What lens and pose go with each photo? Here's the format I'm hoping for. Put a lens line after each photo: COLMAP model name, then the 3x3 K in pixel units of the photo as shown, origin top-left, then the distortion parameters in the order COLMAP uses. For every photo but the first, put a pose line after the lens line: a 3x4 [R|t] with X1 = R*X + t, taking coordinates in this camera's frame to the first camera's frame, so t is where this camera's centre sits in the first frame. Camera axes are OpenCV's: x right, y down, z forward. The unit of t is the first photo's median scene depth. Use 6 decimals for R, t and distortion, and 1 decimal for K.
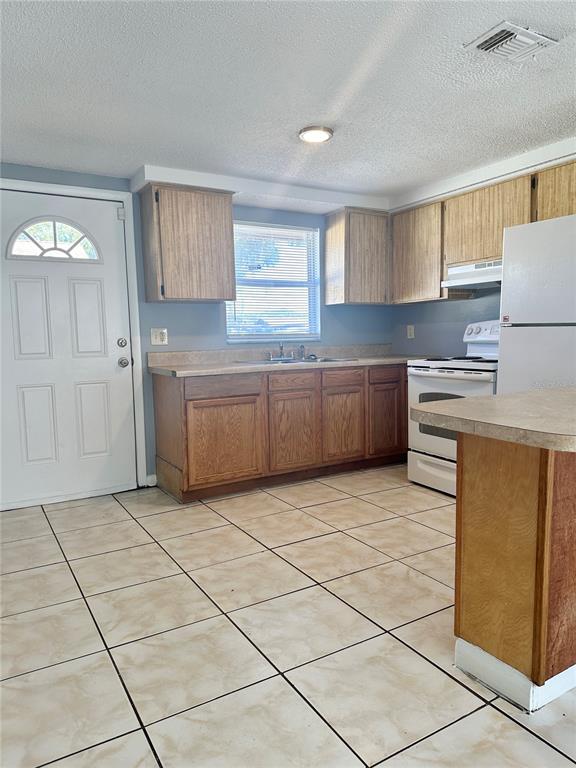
lens RADIAL K [[534.6, 0, 287.3], [0, 534.6, 387.8], [0, 0, 1]] dist [0.065061, -0.079208]
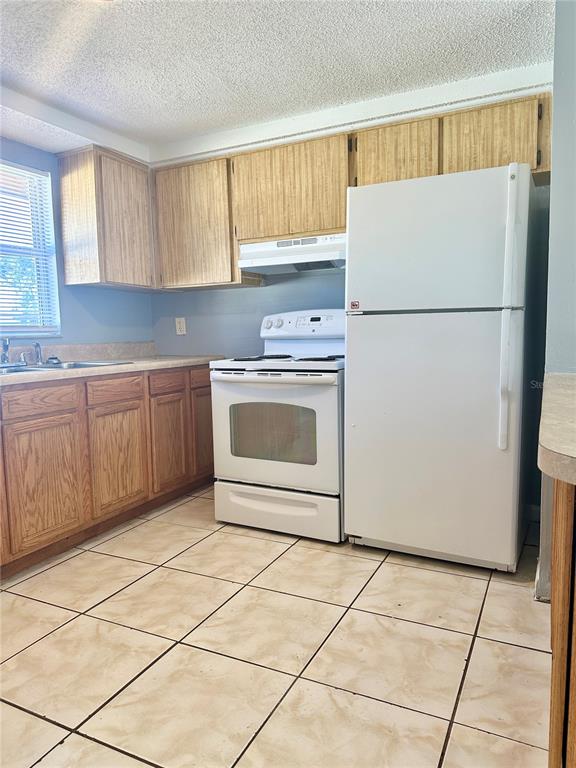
lens RADIAL K [[534.6, 0, 284.4], [0, 534.6, 386.4], [0, 0, 1]] dist [0.065061, -0.079208]
pose [[0.839911, -0.055346, 0.539895, -0.088219], [0.059704, 0.998171, 0.009444, -0.016926], [-0.539430, 0.024302, 0.841679, 0.312396]]
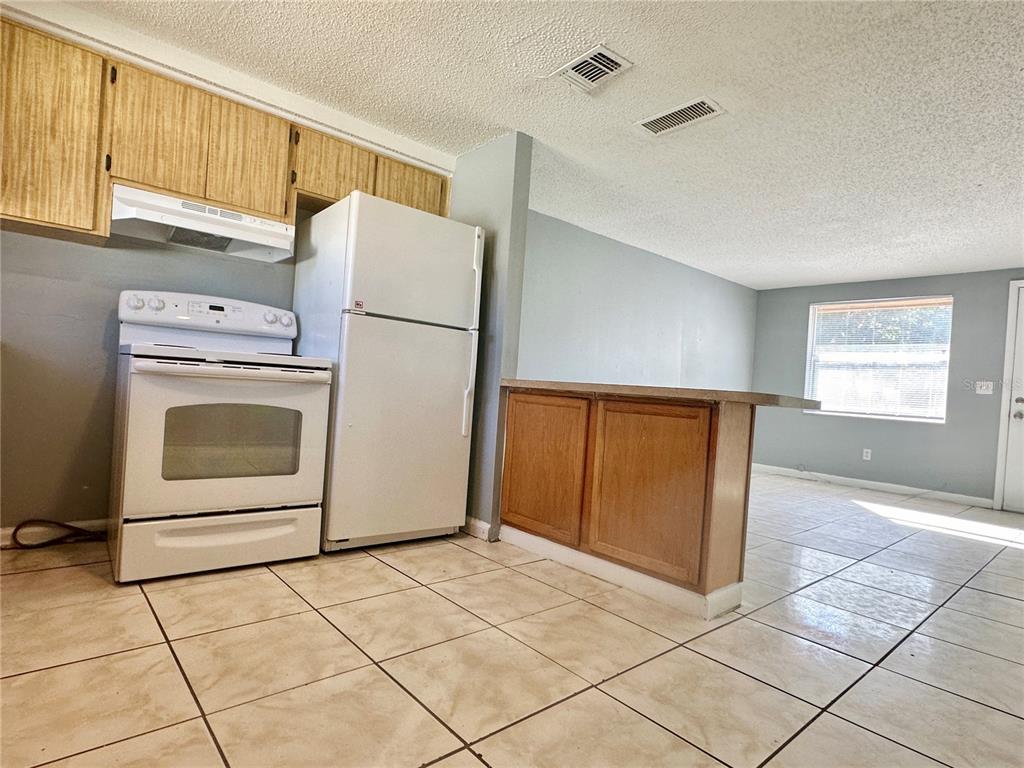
lens RADIAL K [[558.4, 0, 511.0], [0, 558.4, 384.9], [0, 0, 1]] dist [0.001587, -0.002607]
pose [[-0.188621, 0.007978, 0.982018, -0.352715], [0.035050, 0.999385, -0.001387, 0.000856], [-0.981424, 0.034158, -0.188784, 0.734625]]
